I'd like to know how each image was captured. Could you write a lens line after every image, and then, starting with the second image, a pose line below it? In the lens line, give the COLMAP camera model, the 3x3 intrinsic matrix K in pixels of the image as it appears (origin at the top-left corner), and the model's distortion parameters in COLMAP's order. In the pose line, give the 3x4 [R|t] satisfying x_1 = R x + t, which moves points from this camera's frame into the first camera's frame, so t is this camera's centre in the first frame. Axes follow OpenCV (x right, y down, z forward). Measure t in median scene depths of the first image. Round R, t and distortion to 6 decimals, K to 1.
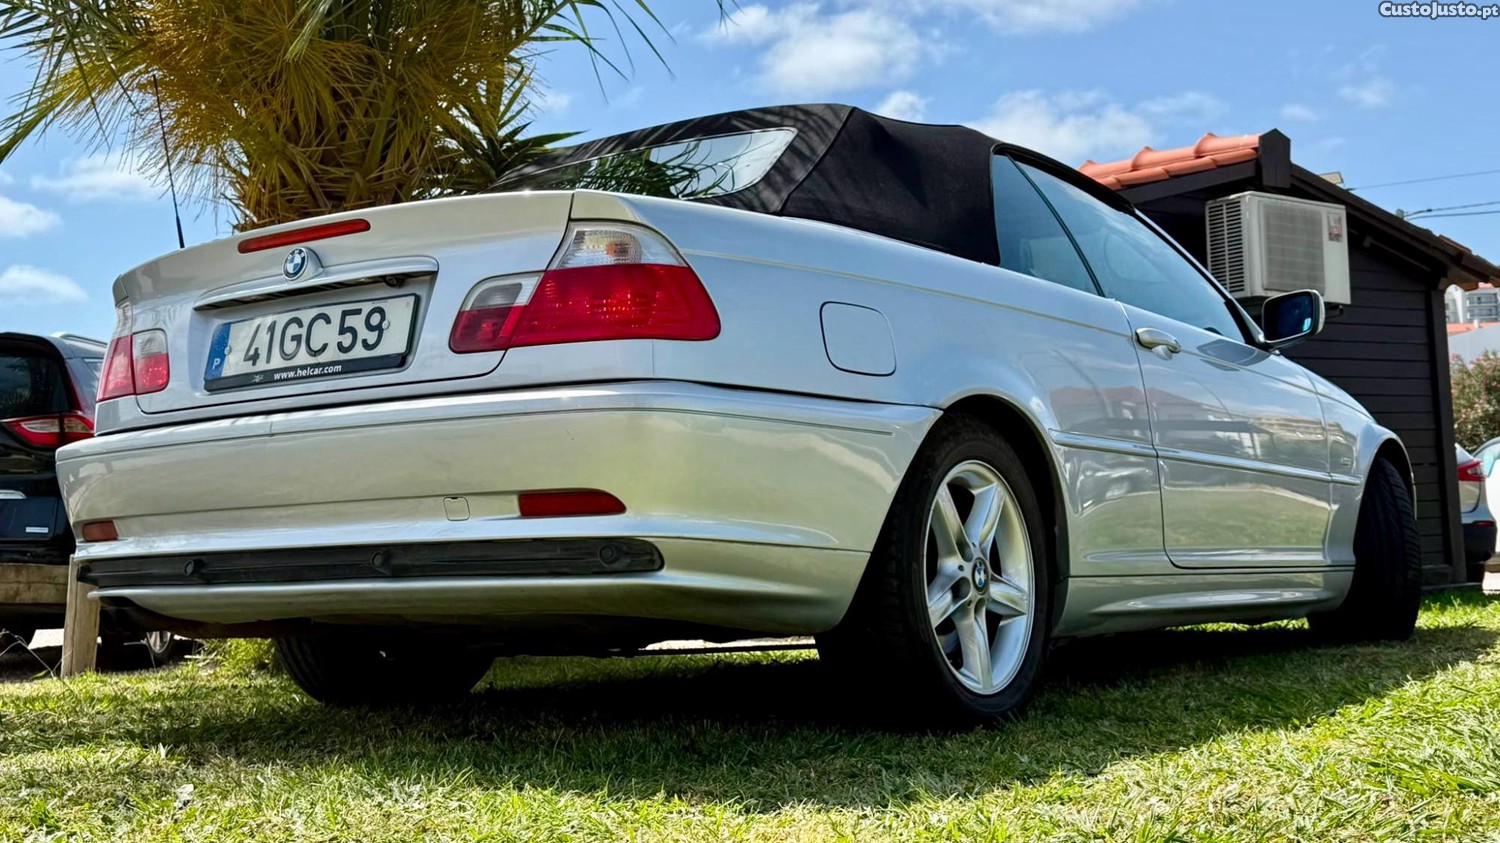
lens RADIAL K [[1859.4, 0, 749.3], [0, 1859.4, 392.0], [0, 0, 1]] dist [0.109675, -0.043559]
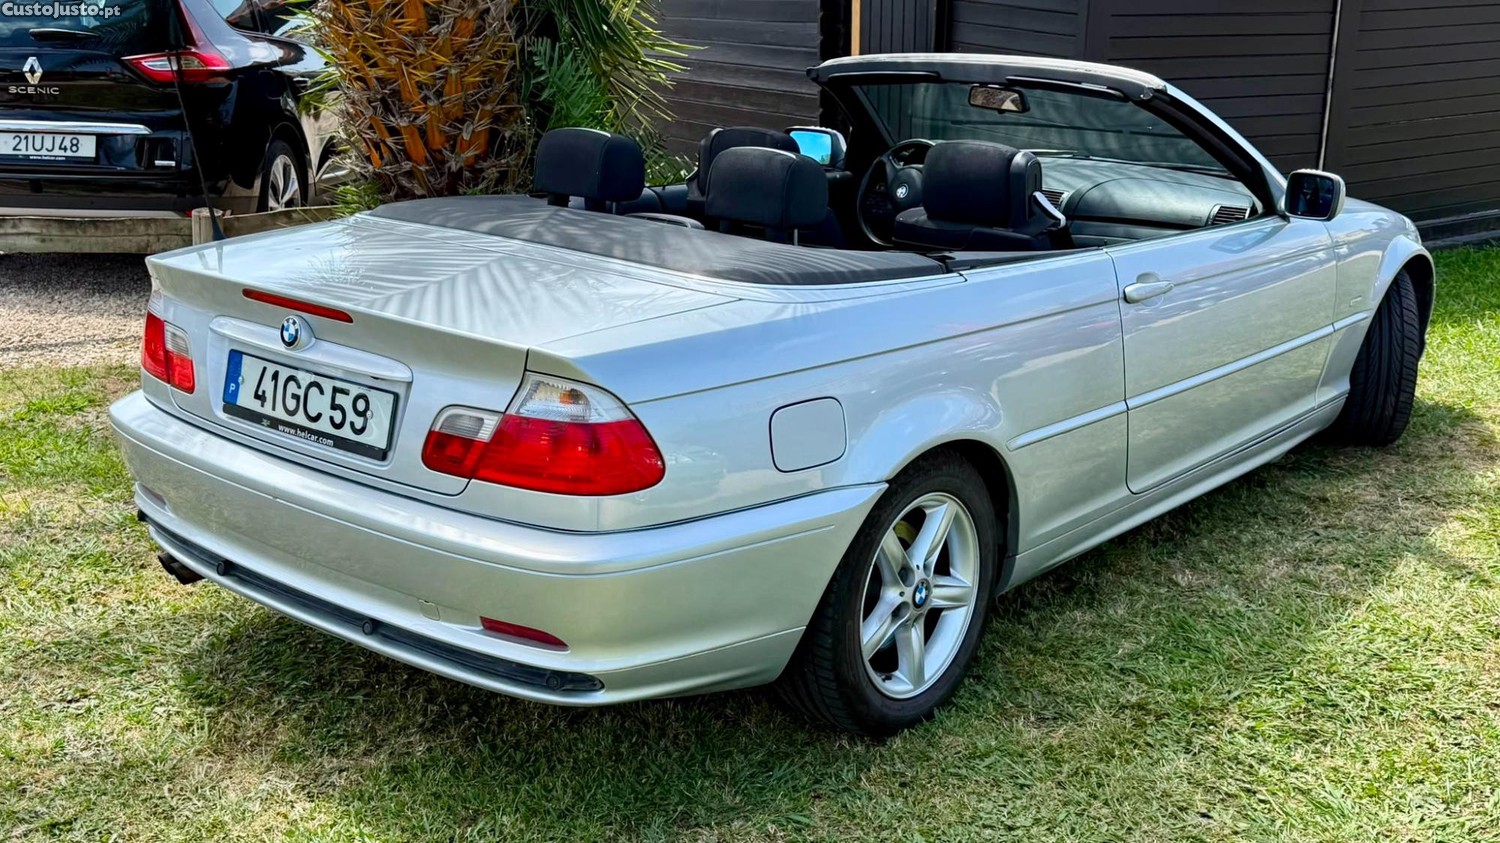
lens RADIAL K [[1745.2, 0, 743.1], [0, 1745.2, 453.9], [0, 0, 1]] dist [0.135733, -0.325933]
pose [[0.994842, 0.068391, -0.074913, 0.091631], [-0.034213, 0.921483, 0.386908, -0.381484], [0.095492, -0.382350, 0.919070, 0.064044]]
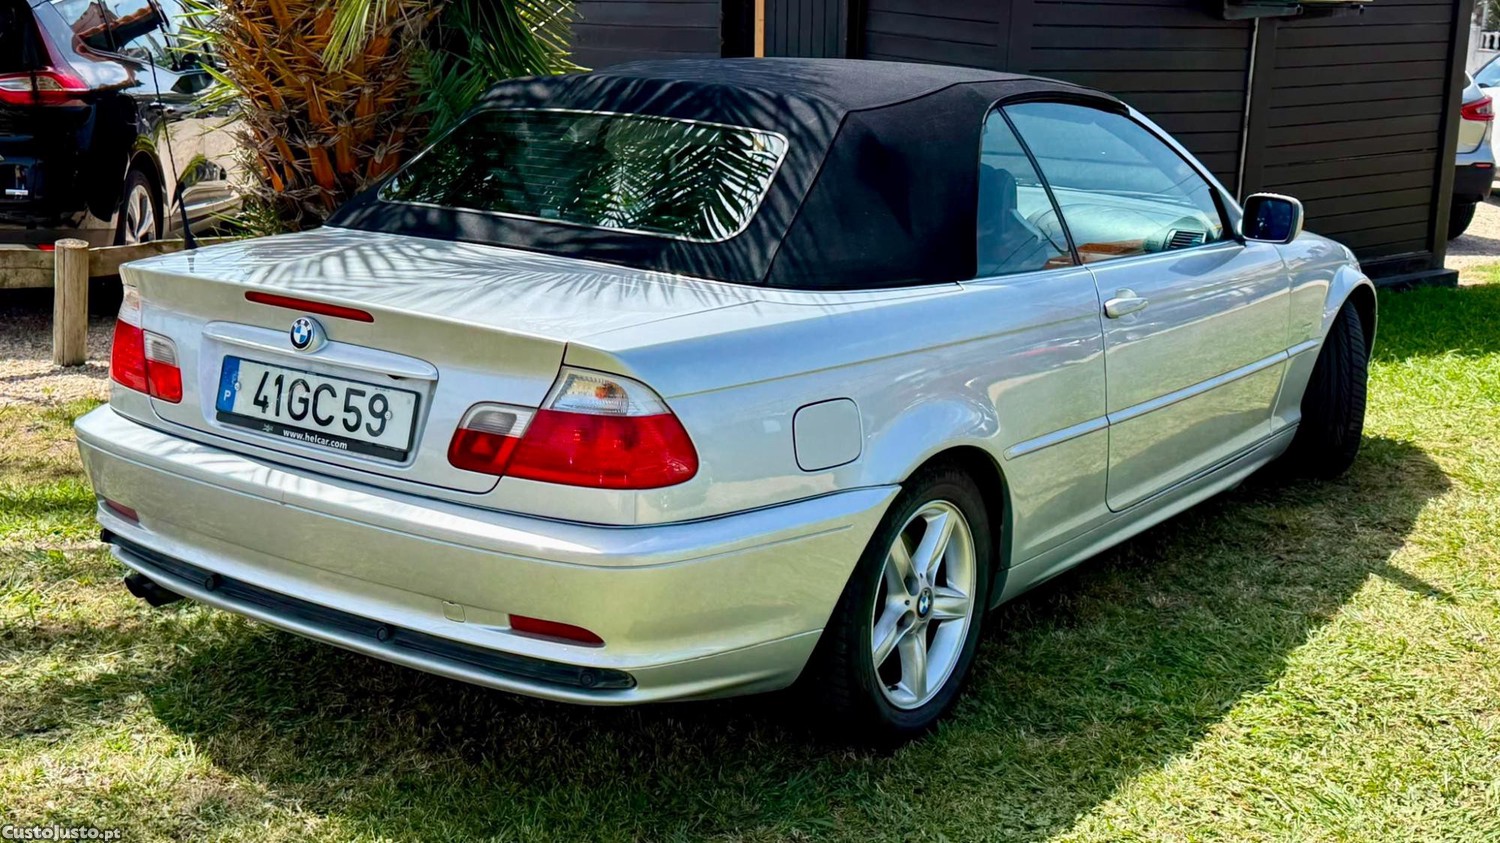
lens RADIAL K [[1964.8, 0, 743.3], [0, 1964.8, 438.8], [0, 0, 1]] dist [0.076598, -0.048846]
pose [[0.998114, 0.059072, 0.016709, -0.008420], [-0.061268, 0.941434, 0.331584, -0.374534], [0.003857, -0.331982, 0.943278, -0.064804]]
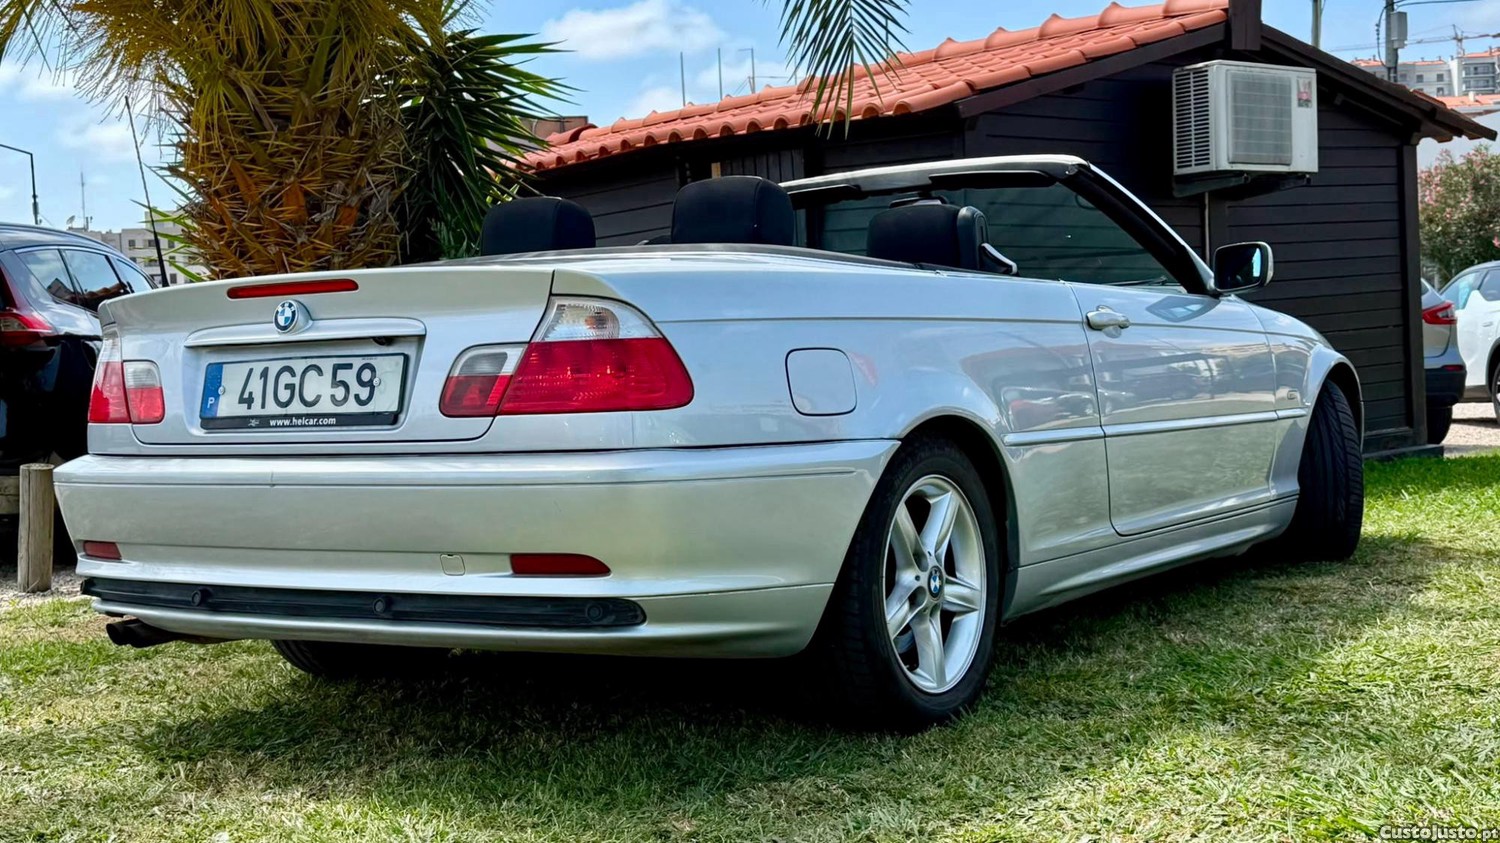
lens RADIAL K [[2013.0, 0, 750.0], [0, 2013.0, 421.5], [0, 0, 1]] dist [0.106957, 0.068682]
pose [[0.999541, -0.013639, 0.027068, -0.012831], [0.009910, 0.991012, 0.133405, -0.150129], [-0.028644, -0.133075, 0.990692, -0.133859]]
